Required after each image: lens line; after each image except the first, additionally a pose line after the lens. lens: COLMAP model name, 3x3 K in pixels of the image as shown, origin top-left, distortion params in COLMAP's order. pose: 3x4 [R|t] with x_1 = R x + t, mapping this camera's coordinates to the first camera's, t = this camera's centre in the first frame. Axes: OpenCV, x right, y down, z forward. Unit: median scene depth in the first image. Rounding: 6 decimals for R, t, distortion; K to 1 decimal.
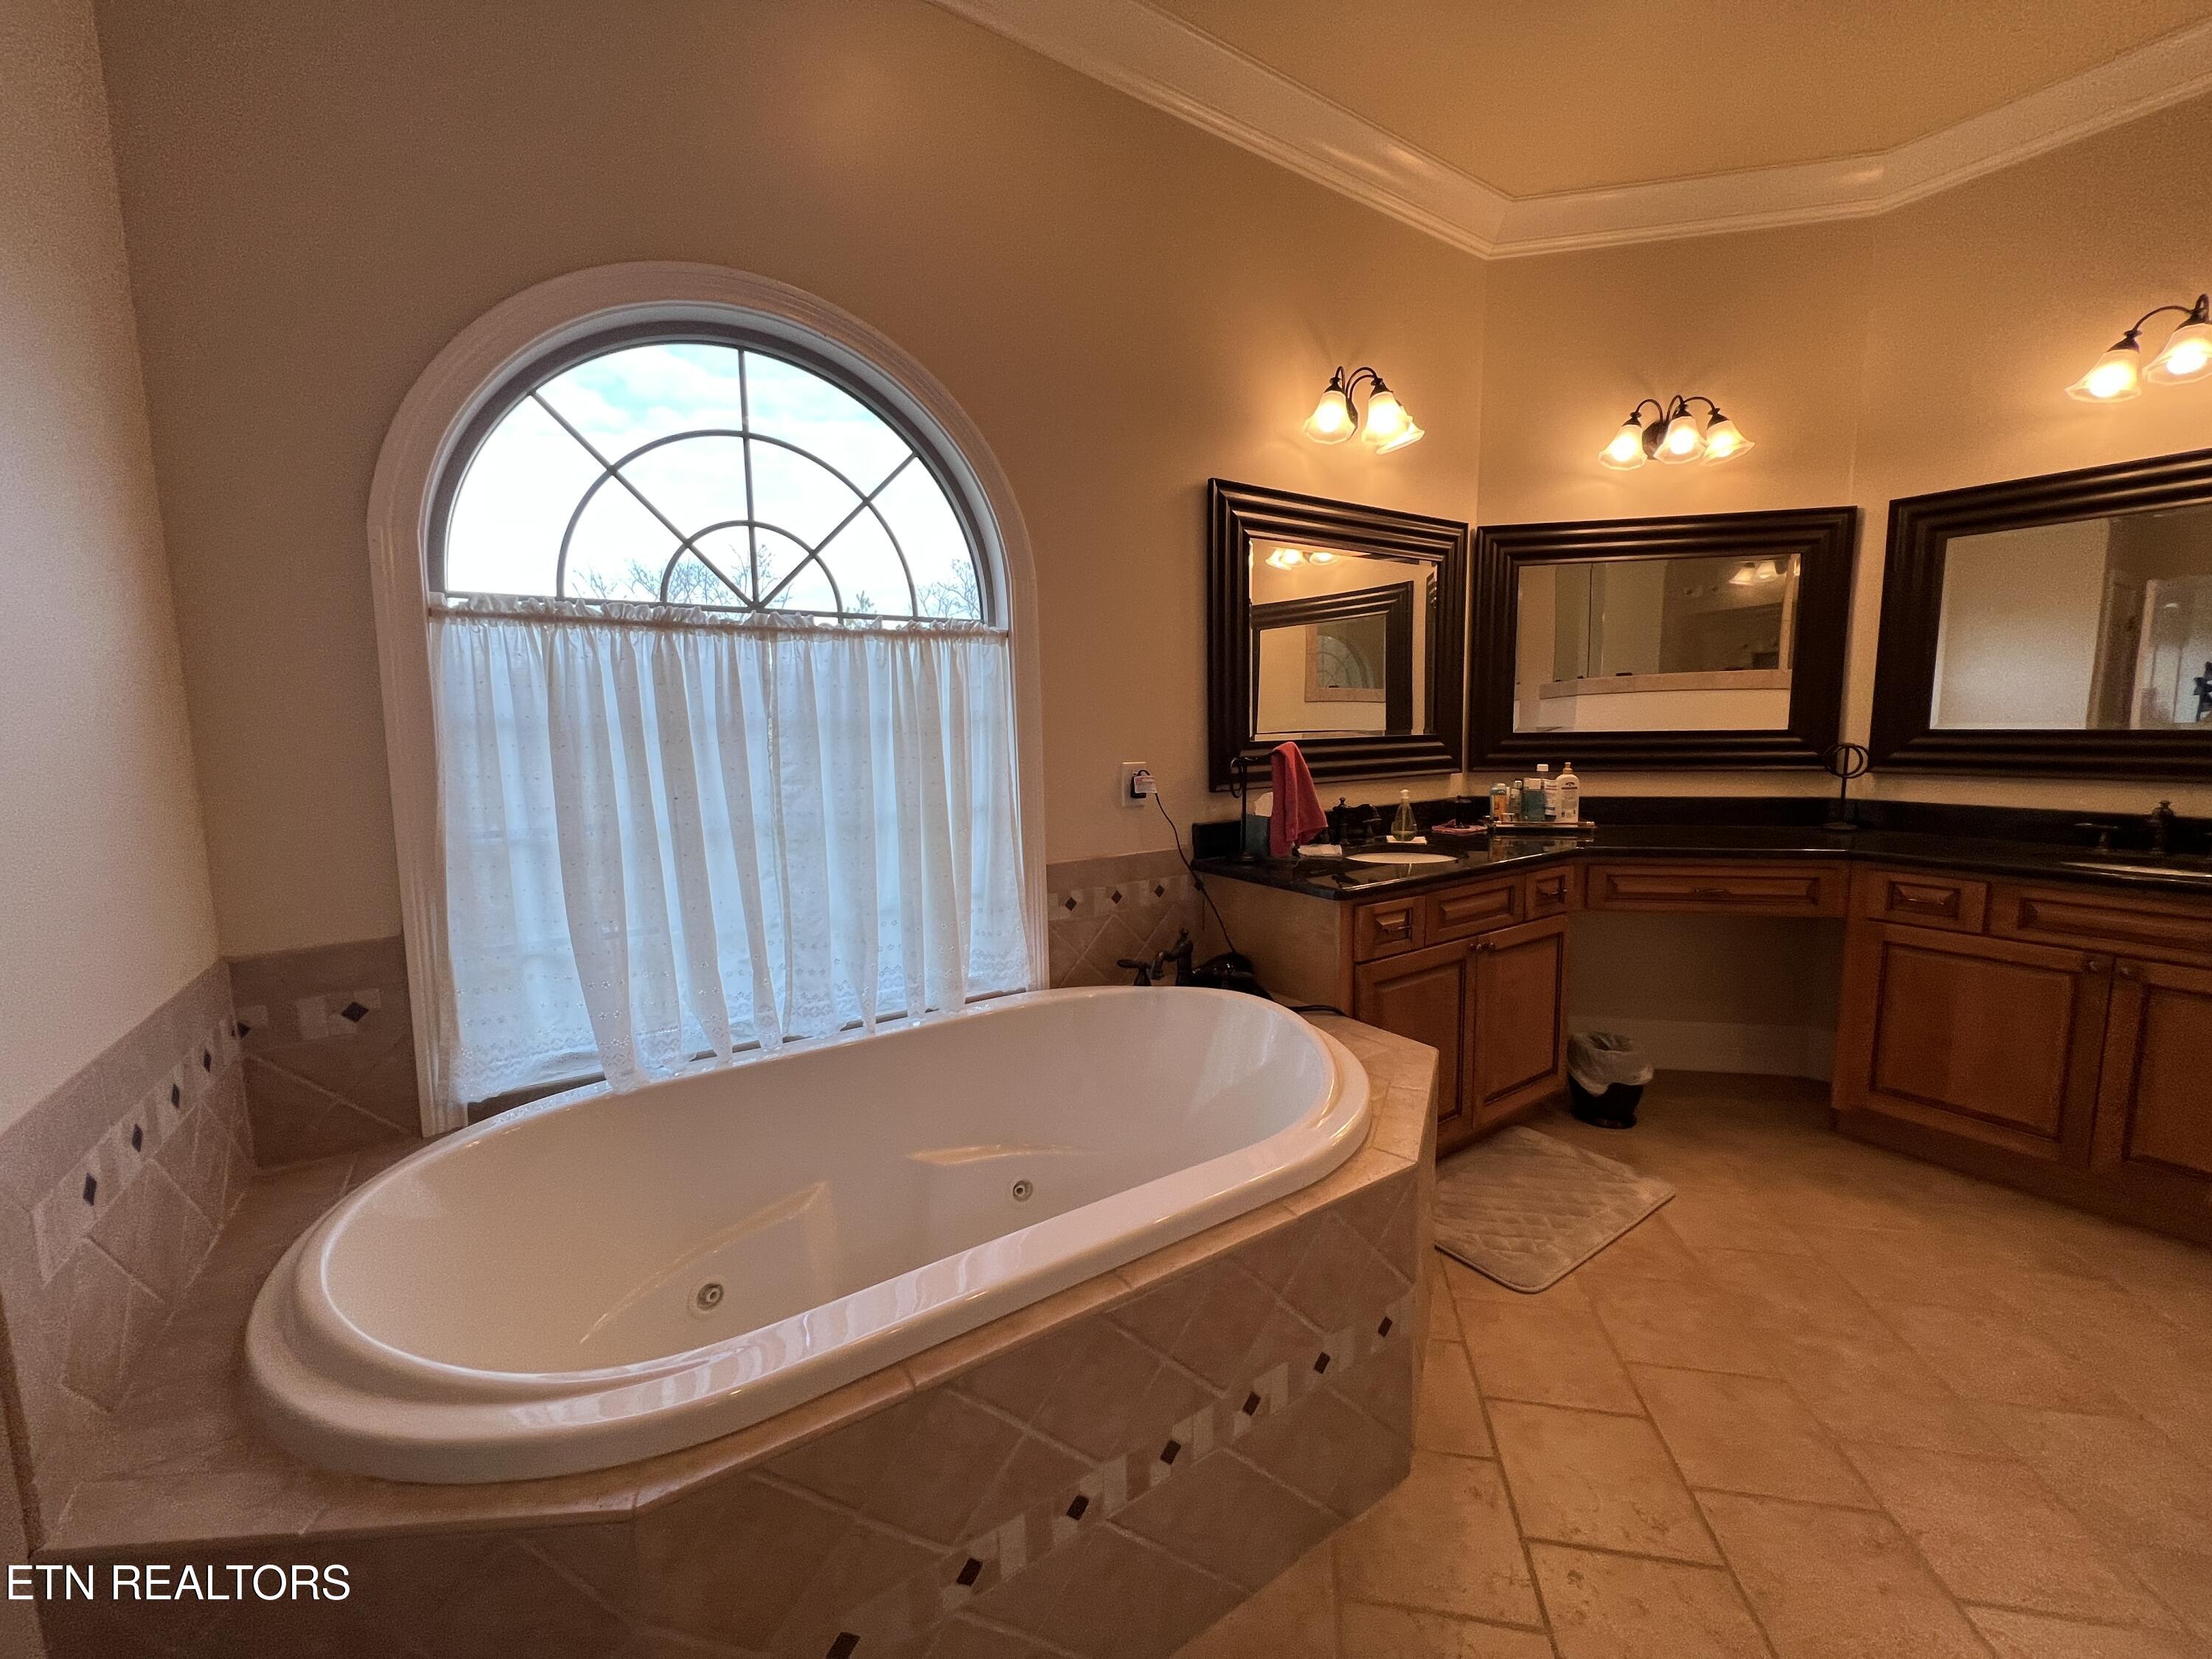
lens RADIAL K [[878.3, 0, 1102.1], [0, 878.3, 822.8], [0, 0, 1]] dist [-0.002095, -0.000306]
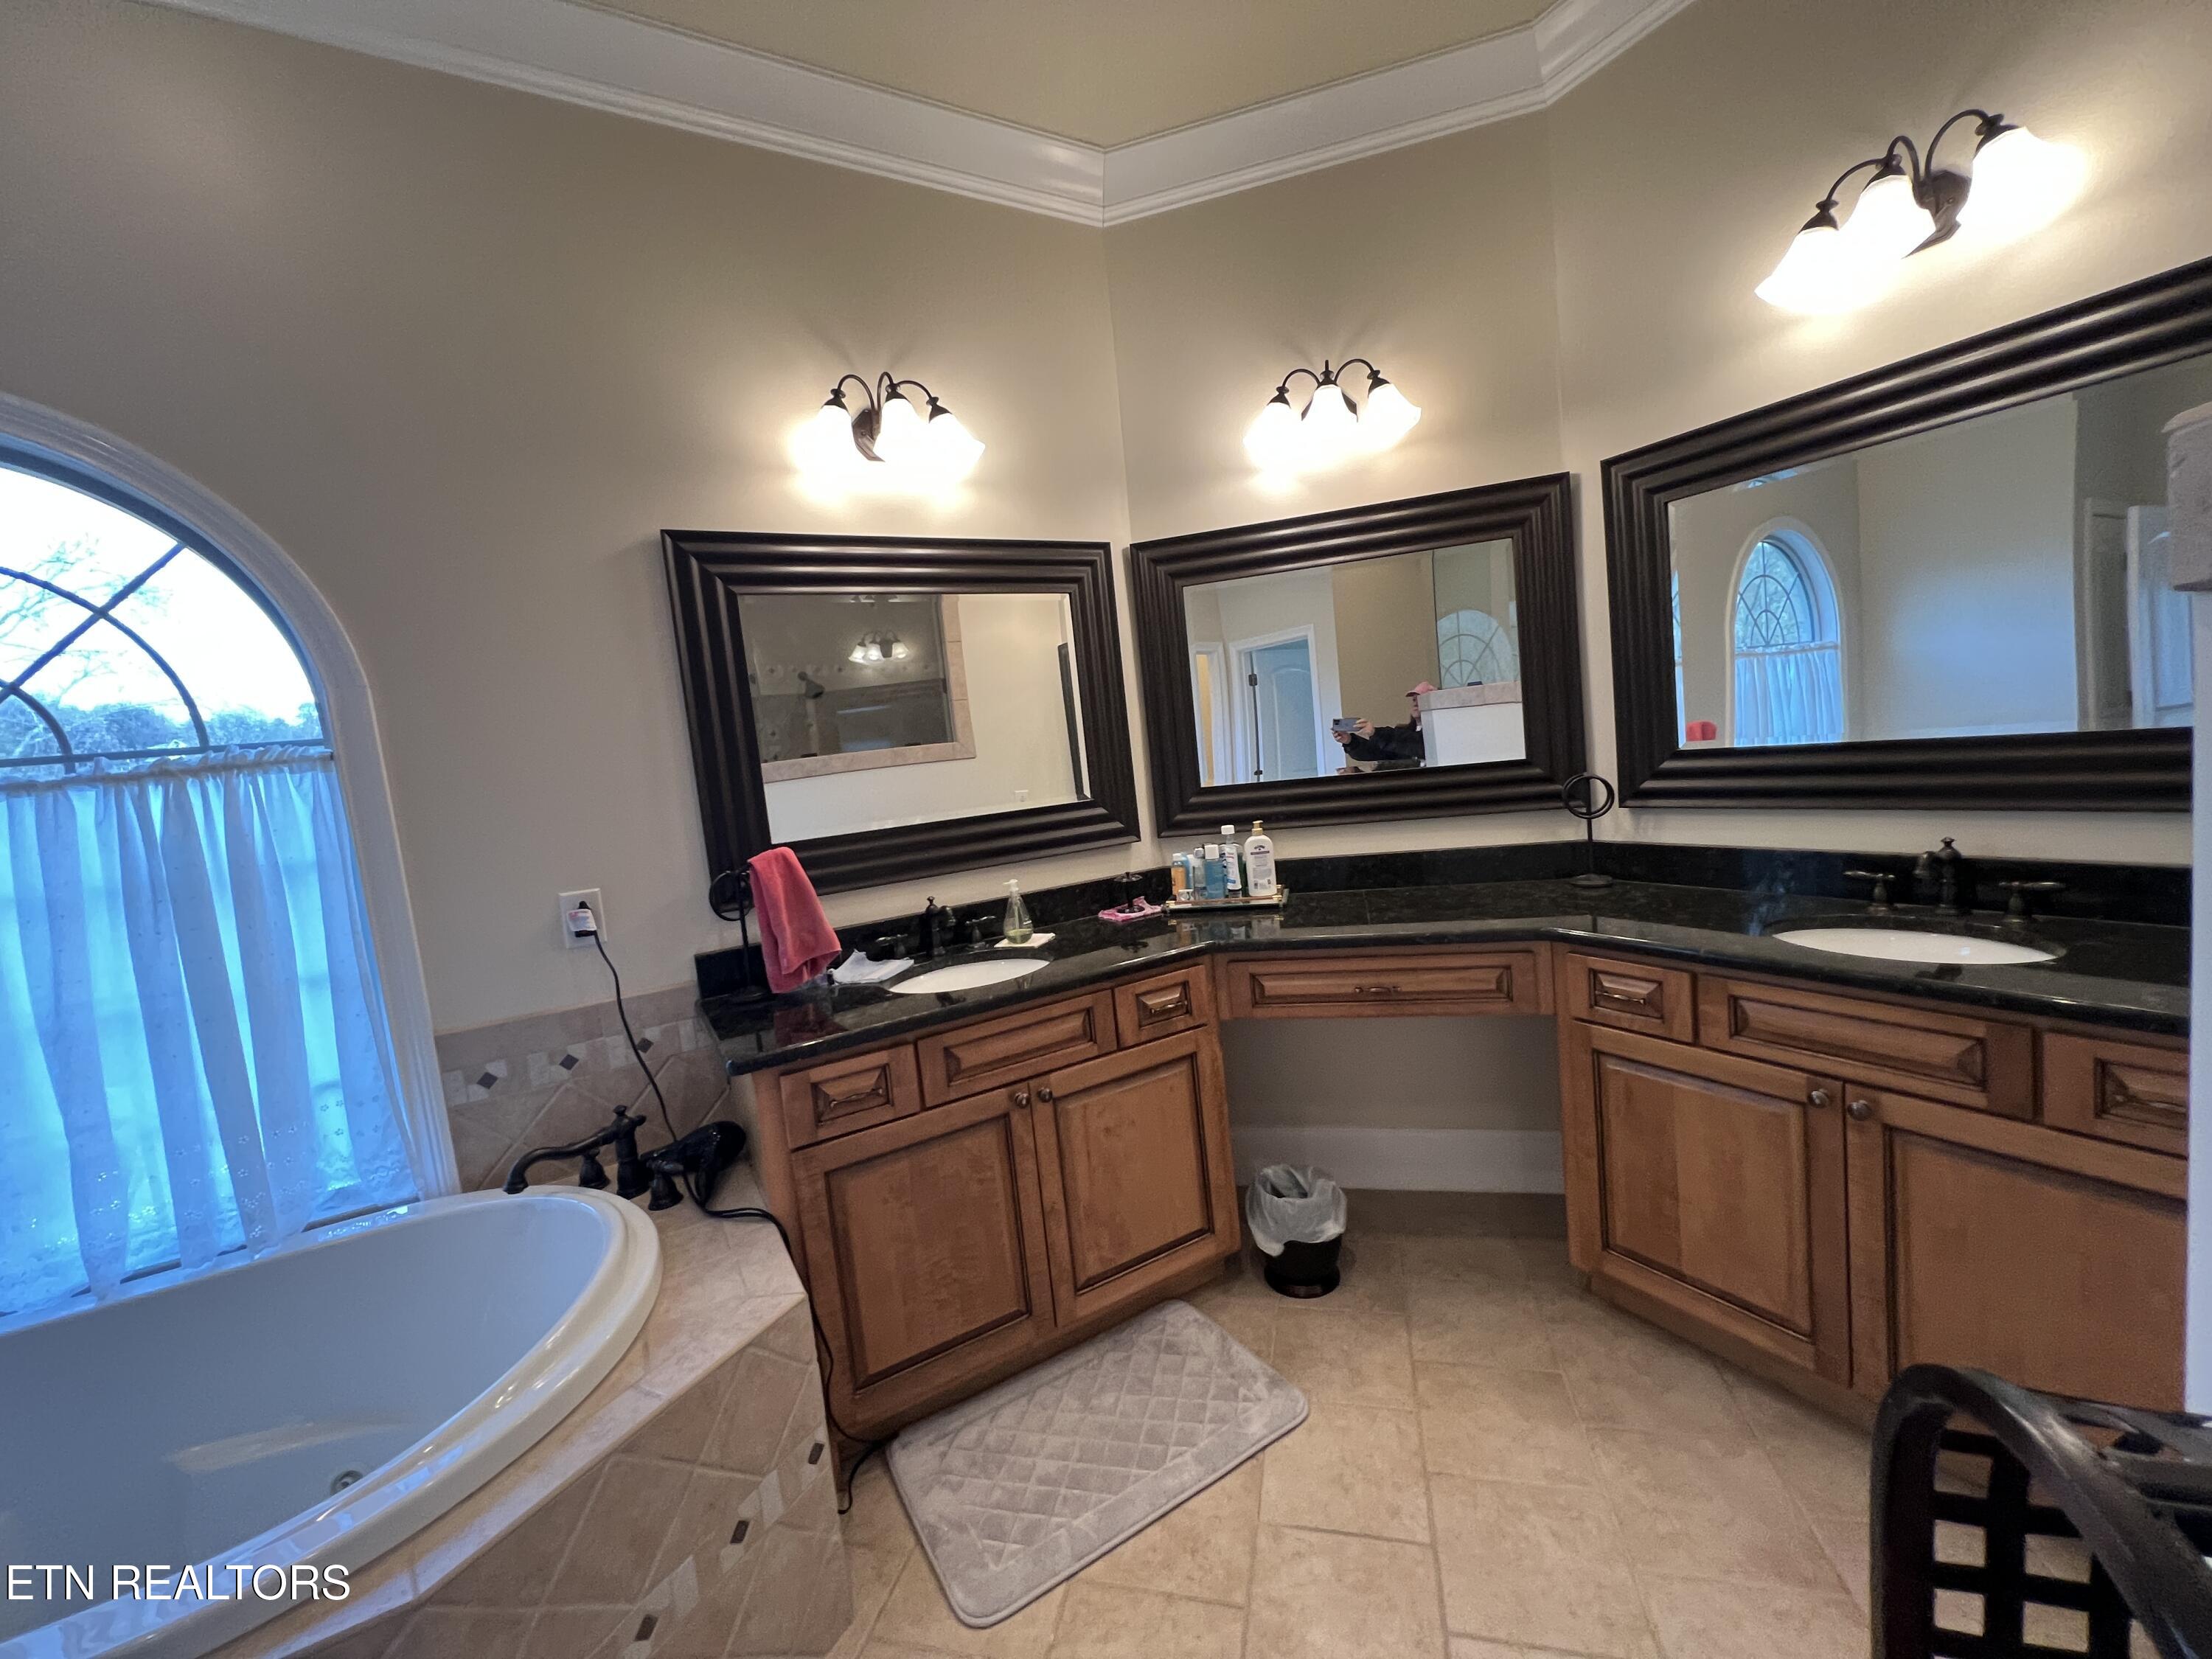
lens RADIAL K [[884.1, 0, 1100.3], [0, 884.1, 821.9], [0, 0, 1]] dist [-0.001450, 0.000003]
pose [[0.994167, -0.081380, -0.070773, 0.516121], [0.079348, 0.996363, -0.031068, -0.062794], [0.073044, 0.025271, 0.997008, 0.205915]]
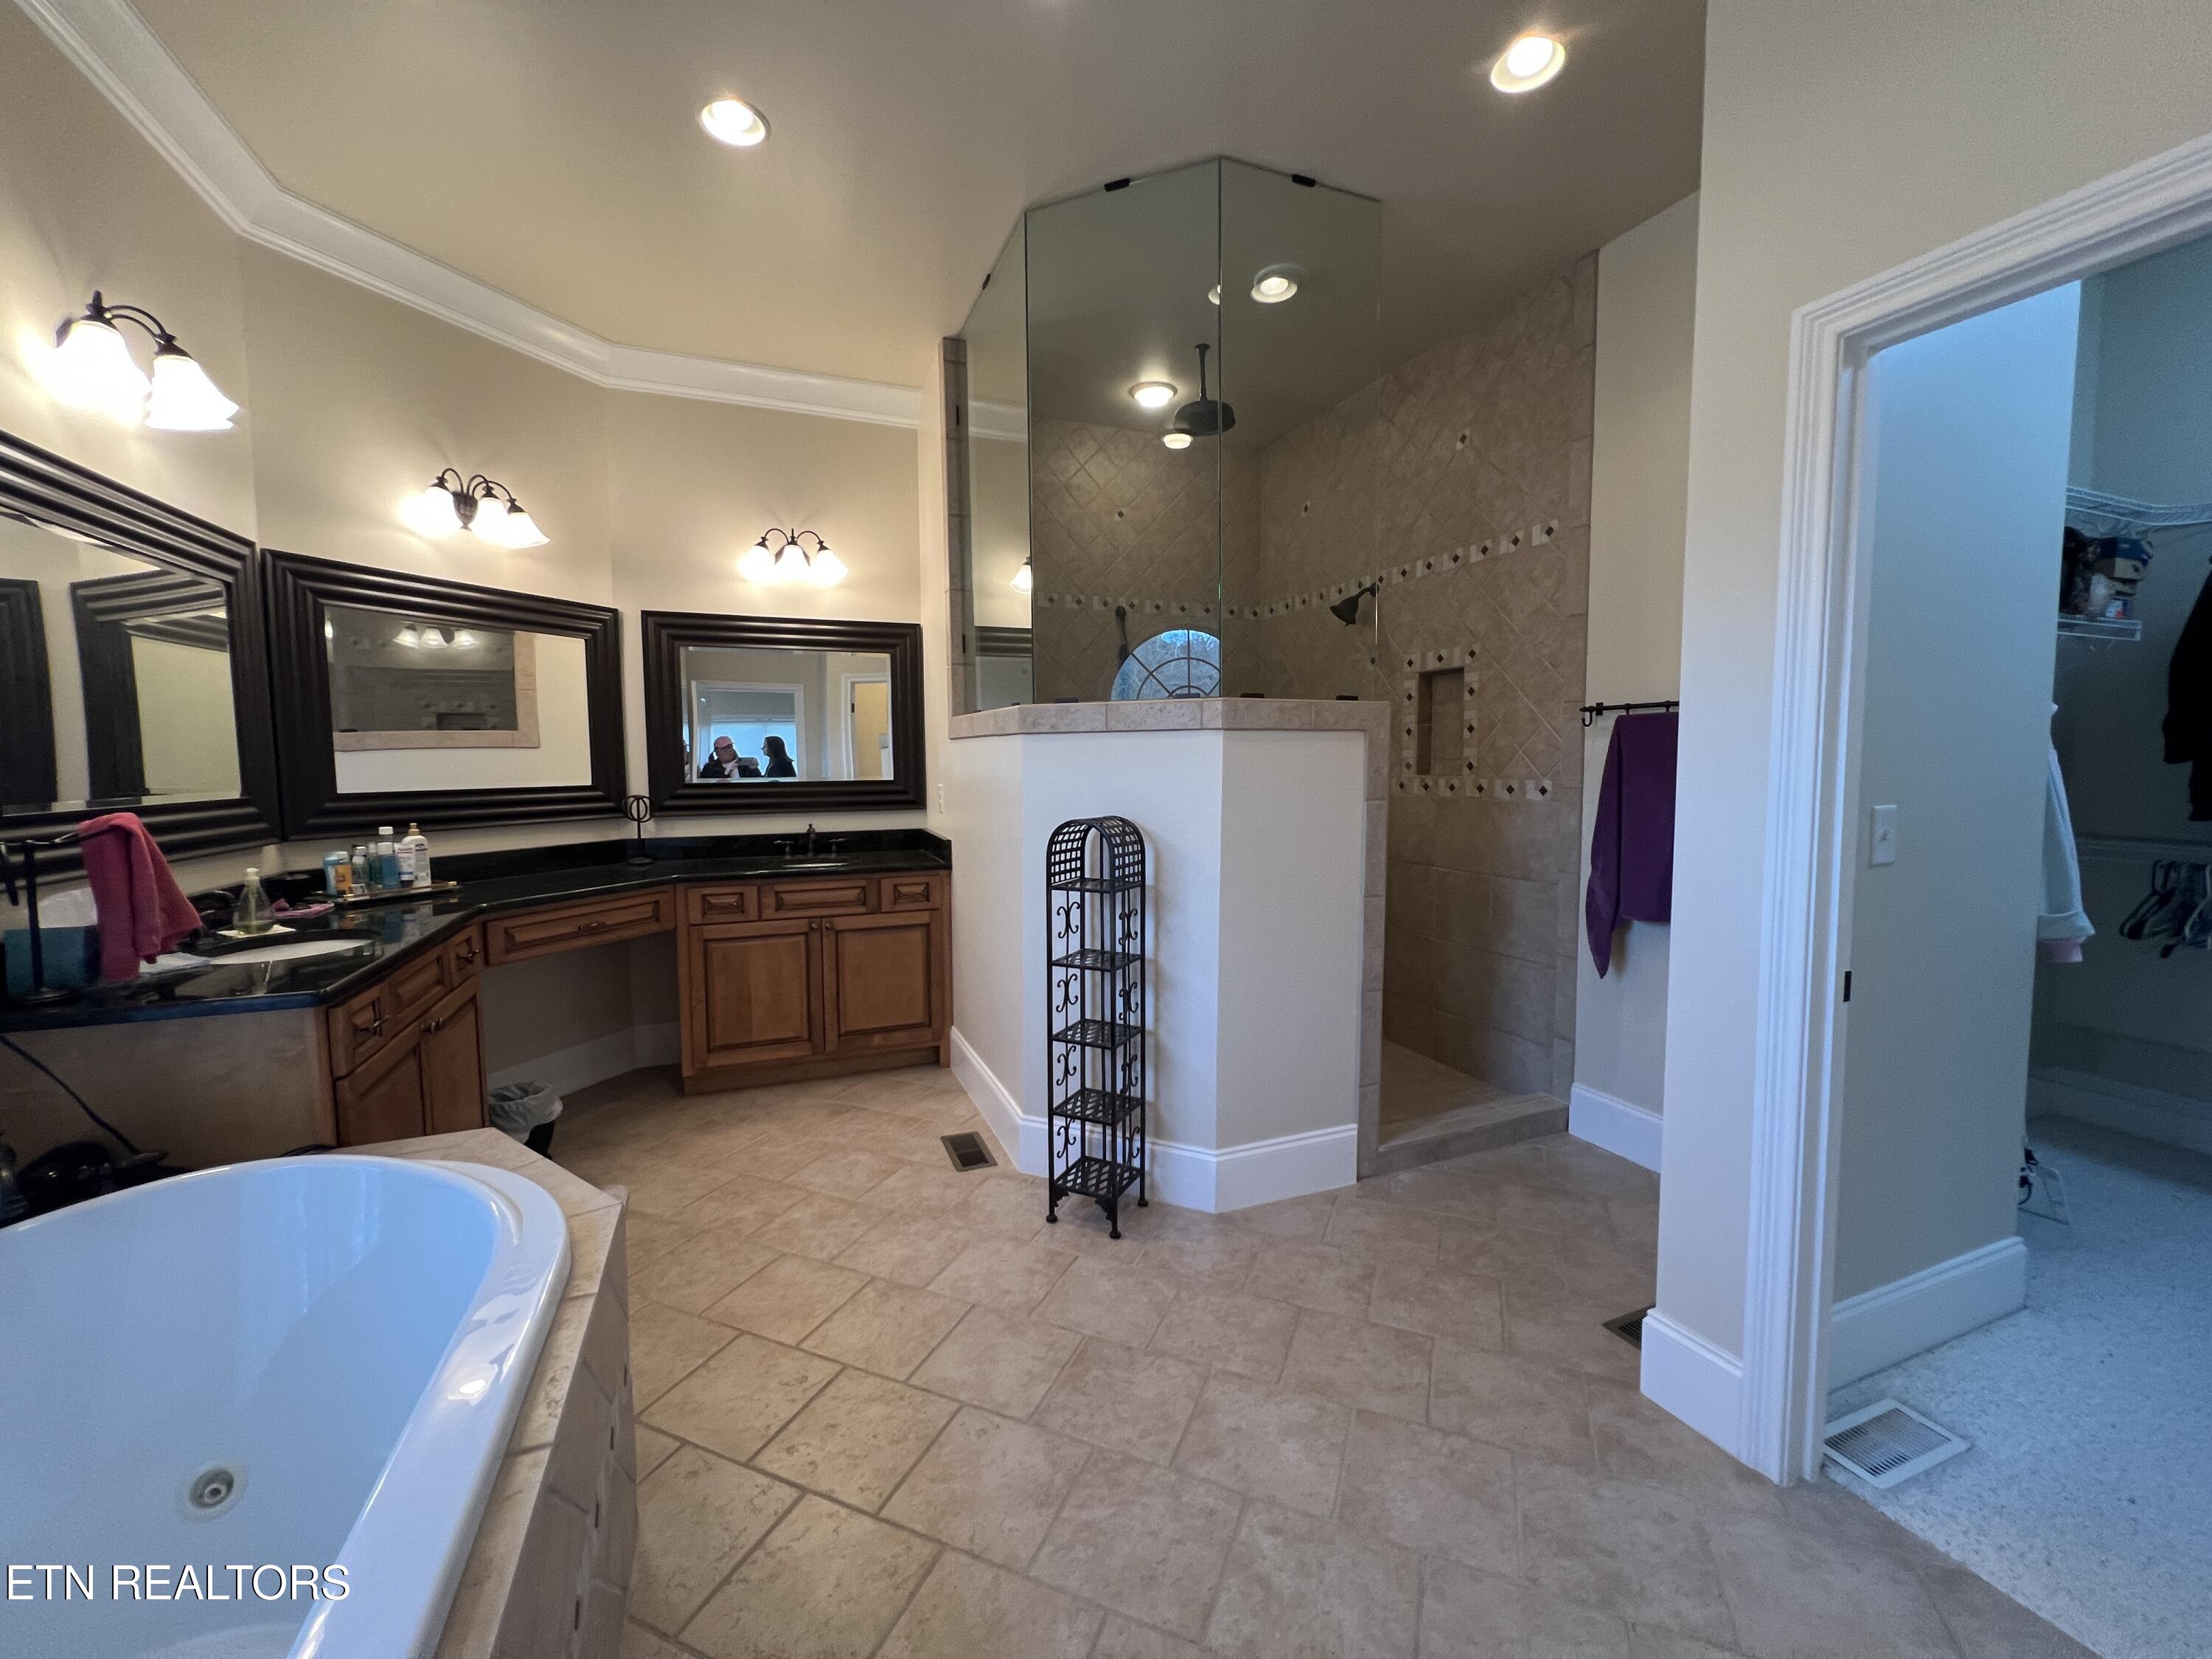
lens RADIAL K [[878.3, 0, 1102.1], [0, 878.3, 822.8], [0, 0, 1]] dist [-0.002095, -0.000306]
pose [[0.197658, -0.057123, 0.978605, -0.284109], [0.118253, 0.992400, 0.034043, -0.015918], [-0.973112, 0.108994, 0.202911, 0.102575]]
